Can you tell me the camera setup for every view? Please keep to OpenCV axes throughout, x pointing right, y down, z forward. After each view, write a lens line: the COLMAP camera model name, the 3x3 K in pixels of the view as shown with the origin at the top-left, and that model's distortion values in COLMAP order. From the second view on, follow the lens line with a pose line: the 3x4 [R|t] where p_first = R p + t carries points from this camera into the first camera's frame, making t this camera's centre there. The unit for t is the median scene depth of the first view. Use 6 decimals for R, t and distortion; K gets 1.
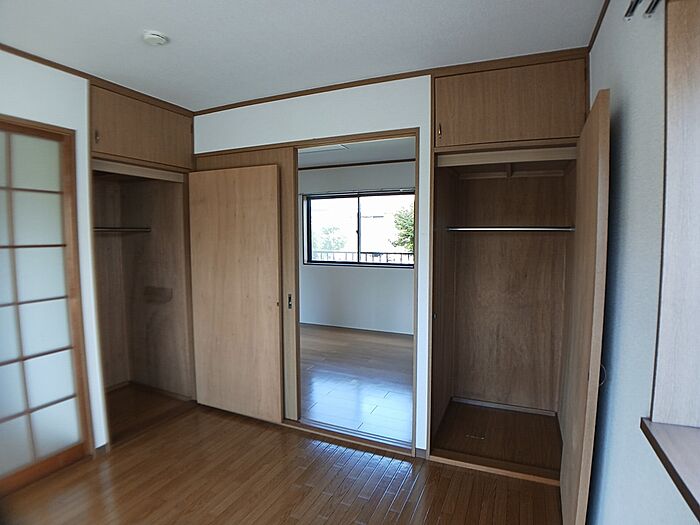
lens RADIAL K [[388.1, 0, 350.5], [0, 388.1, 263.0], [0, 0, 1]] dist [-0.094369, 0.001397]
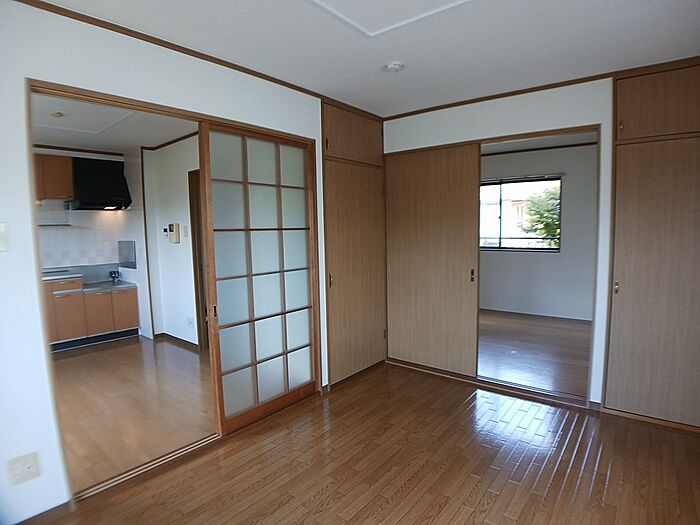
lens RADIAL K [[388.1, 0, 343.8], [0, 388.1, 265.7], [0, 0, 1]] dist [-0.094369, 0.001397]
pose [[0.960293, 0.005966, -0.278930, -0.253193], [0.003020, 0.999490, 0.031775, 0.038365], [0.278977, -0.031356, 0.959786, -0.281345]]
